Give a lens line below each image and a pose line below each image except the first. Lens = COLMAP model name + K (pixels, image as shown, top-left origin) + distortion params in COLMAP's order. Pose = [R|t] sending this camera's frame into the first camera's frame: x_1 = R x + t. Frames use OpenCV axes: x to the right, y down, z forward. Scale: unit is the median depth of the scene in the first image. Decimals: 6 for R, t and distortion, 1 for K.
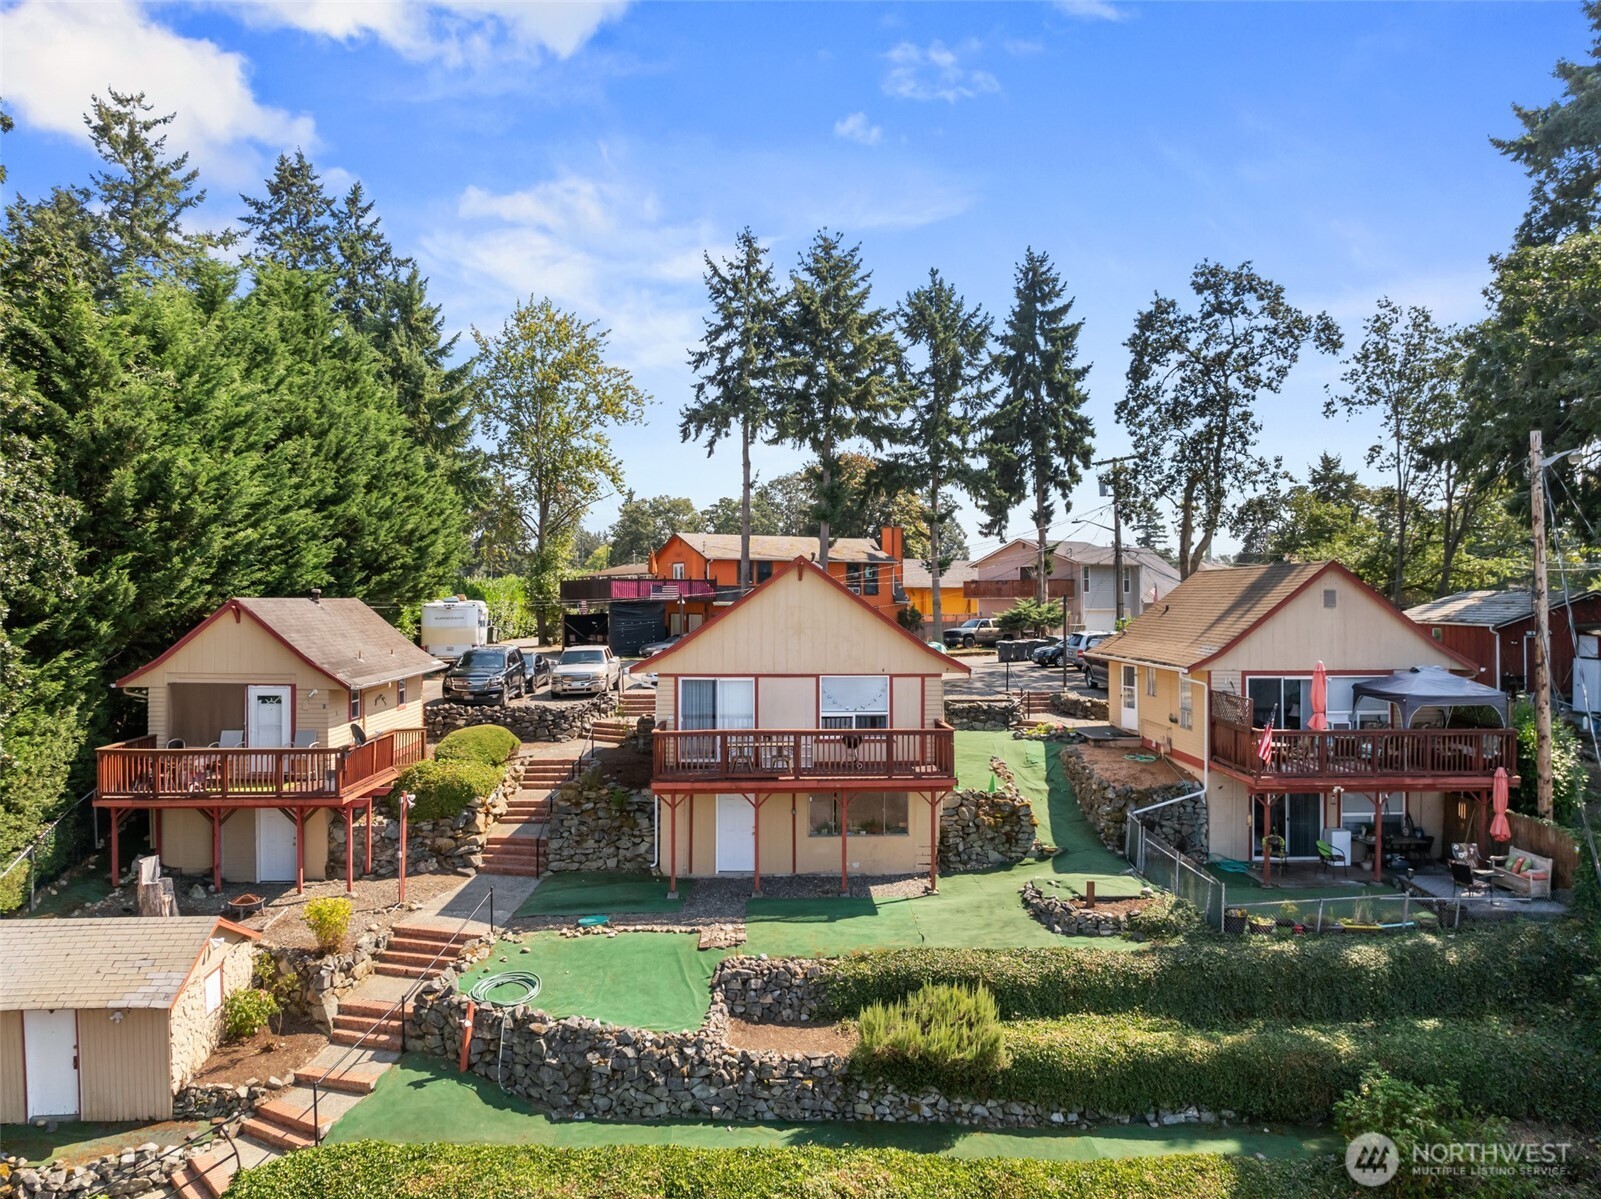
lens RADIAL K [[1144.3, 0, 800.5], [0, 1144.3, 599.5], [0, 0, 1]] dist [-0.032598, -0.003012]
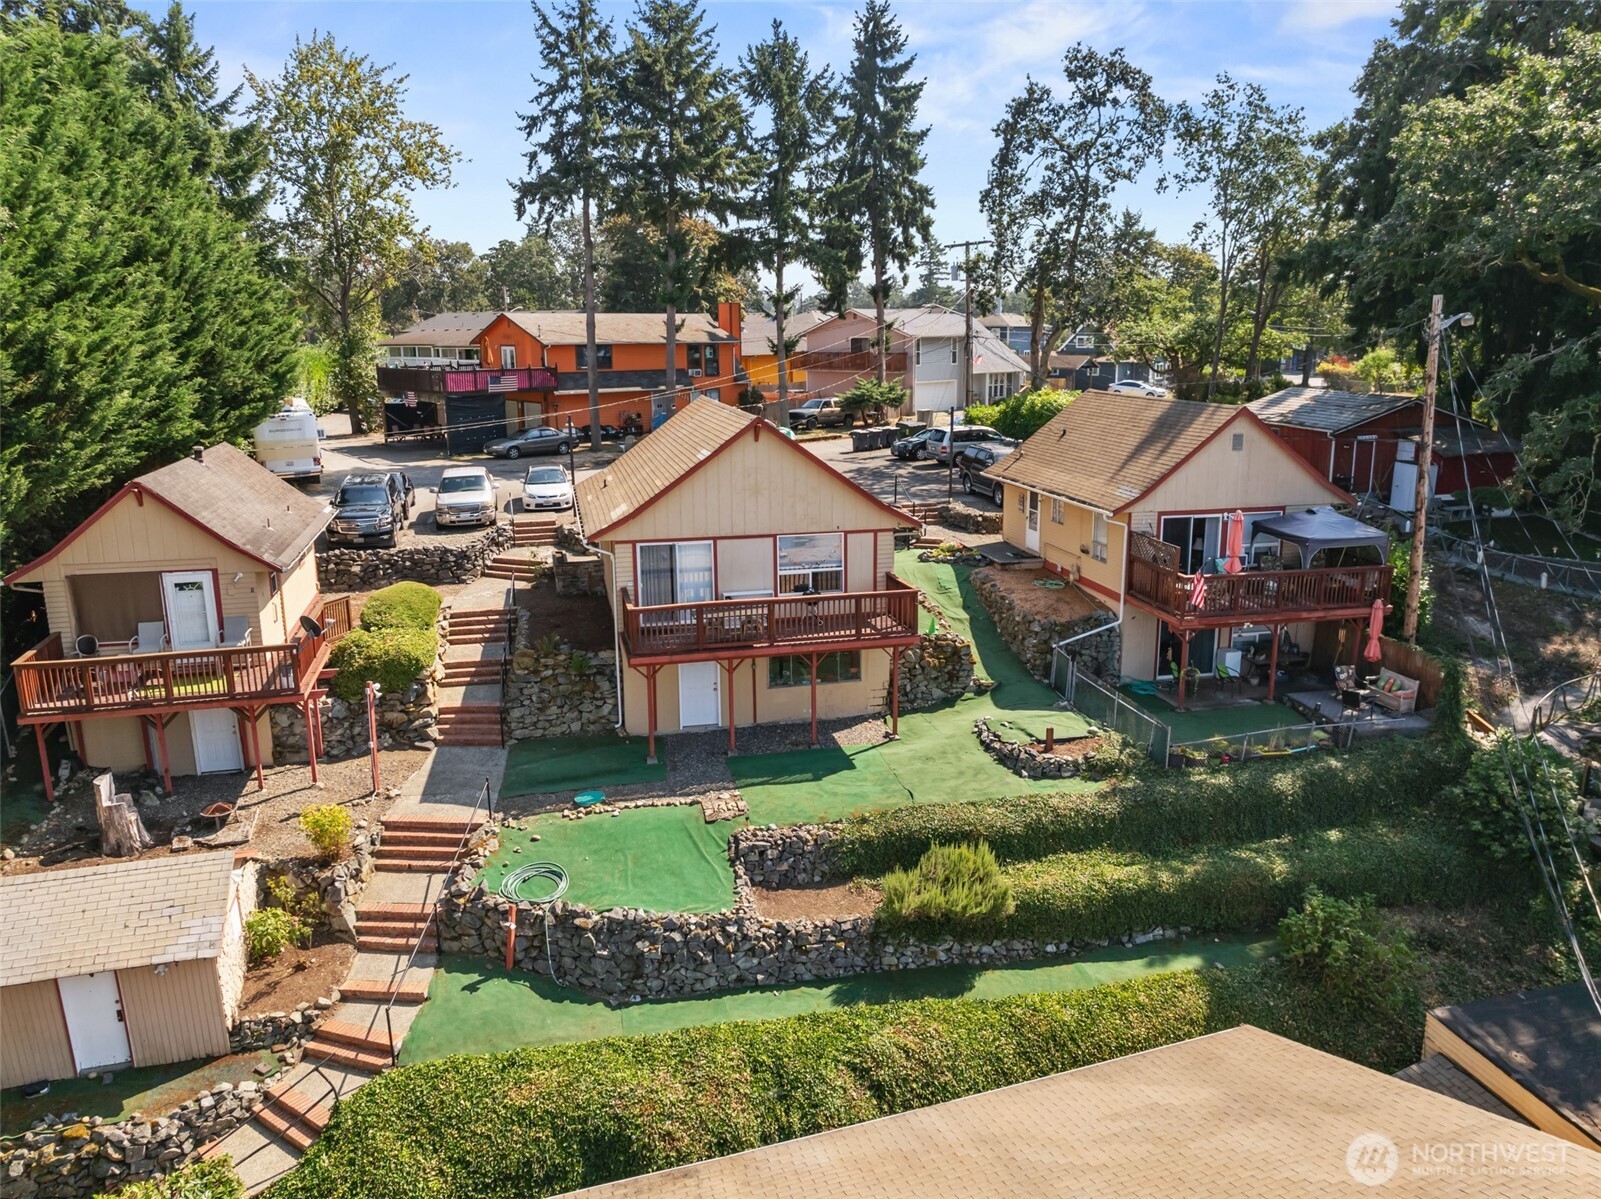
lens RADIAL K [[1155.2, 0, 800.5], [0, 1155.2, 599.5], [0, 0, 1]] dist [-0.012717, -0.046523]
pose [[0.979081, -0.053821, 0.196224, -0.164605], [0.006853, 0.972557, 0.232563, -0.114358], [-0.203356, -0.226353, 0.952581, 0.011634]]
